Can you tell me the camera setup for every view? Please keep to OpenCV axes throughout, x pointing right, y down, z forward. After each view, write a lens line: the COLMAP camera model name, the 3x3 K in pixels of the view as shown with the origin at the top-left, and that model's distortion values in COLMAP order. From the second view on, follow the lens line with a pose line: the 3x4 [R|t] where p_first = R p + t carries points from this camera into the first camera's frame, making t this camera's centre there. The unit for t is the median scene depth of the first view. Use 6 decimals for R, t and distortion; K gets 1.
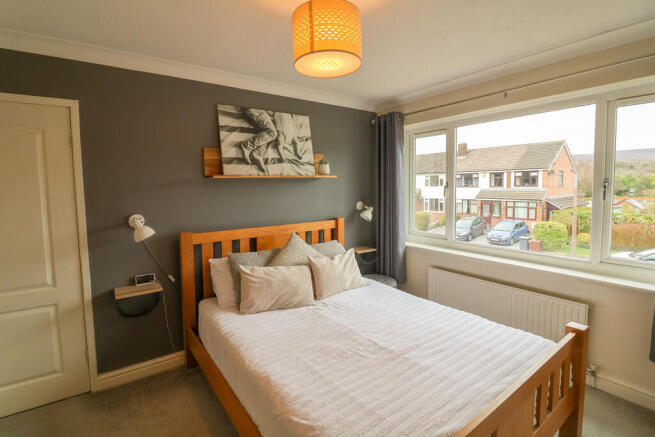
lens RADIAL K [[306.0, 0, 326.1], [0, 306.0, 209.5], [0, 0, 1]] dist [-0.007015, -0.002491]
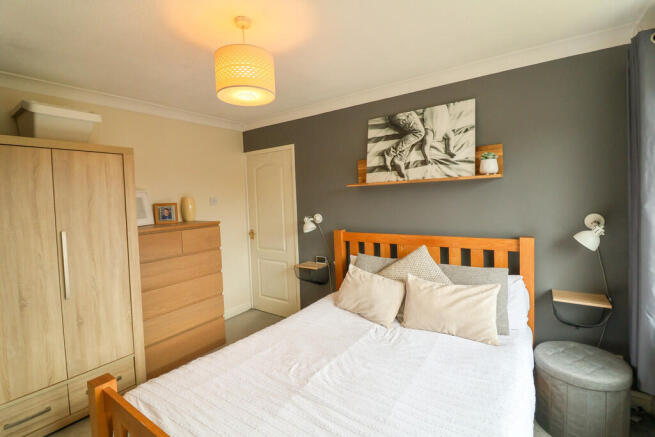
lens RADIAL K [[306.0, 0, 322.4], [0, 306.0, 209.8], [0, 0, 1]] dist [-0.007015, -0.002491]
pose [[0.322265, 0.043934, -0.945629, 0.554608], [-0.040026, 0.998662, 0.032757, -0.037886], [0.945803, 0.027293, 0.323592, 0.405178]]
